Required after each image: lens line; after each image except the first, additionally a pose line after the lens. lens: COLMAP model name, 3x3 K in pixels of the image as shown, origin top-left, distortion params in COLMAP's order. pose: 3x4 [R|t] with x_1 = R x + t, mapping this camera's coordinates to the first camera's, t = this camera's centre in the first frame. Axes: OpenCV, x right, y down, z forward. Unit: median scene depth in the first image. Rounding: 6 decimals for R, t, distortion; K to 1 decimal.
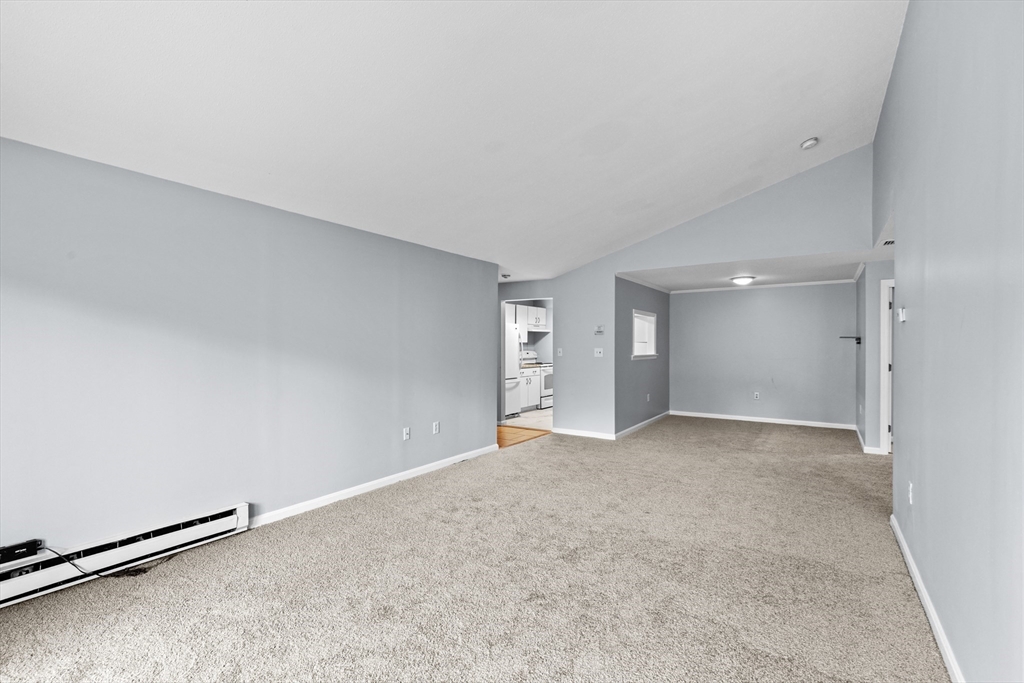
lens RADIAL K [[475.4, 0, 510.4], [0, 475.4, 345.6], [0, 0, 1]] dist [0.010452, -0.001101]
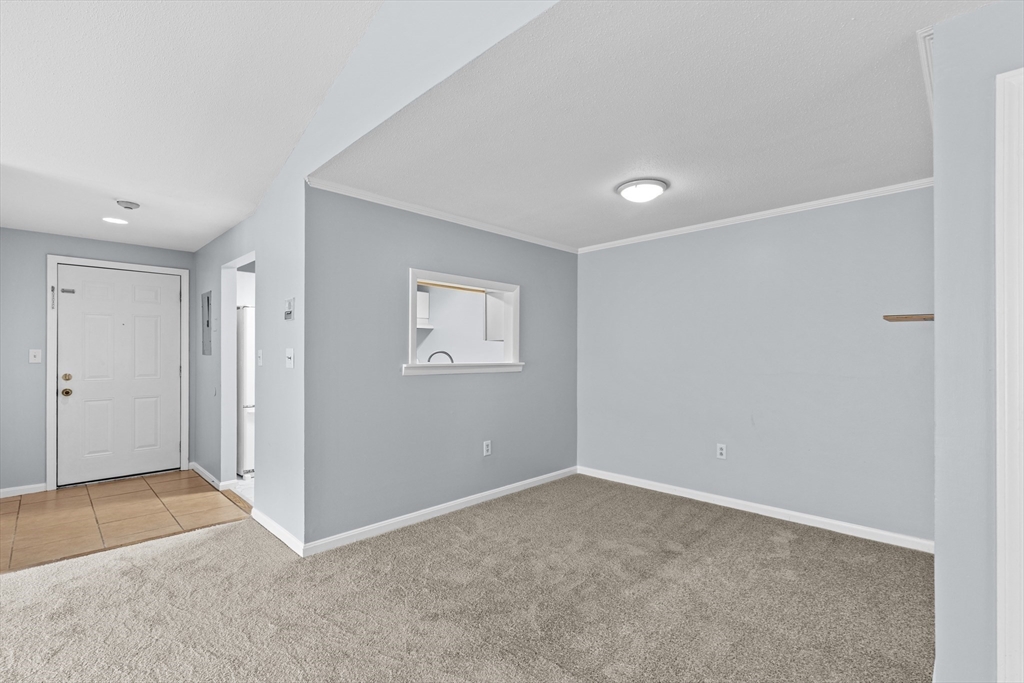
lens RADIAL K [[475.4, 0, 523.6], [0, 475.4, 364.9], [0, 0, 1]] dist [0.010452, -0.001101]
pose [[0.981296, -0.005159, -0.192434, 0.569634], [0.006720, 0.999950, 0.007457, 0.021793], [0.192386, -0.008611, 0.981282, 0.675006]]
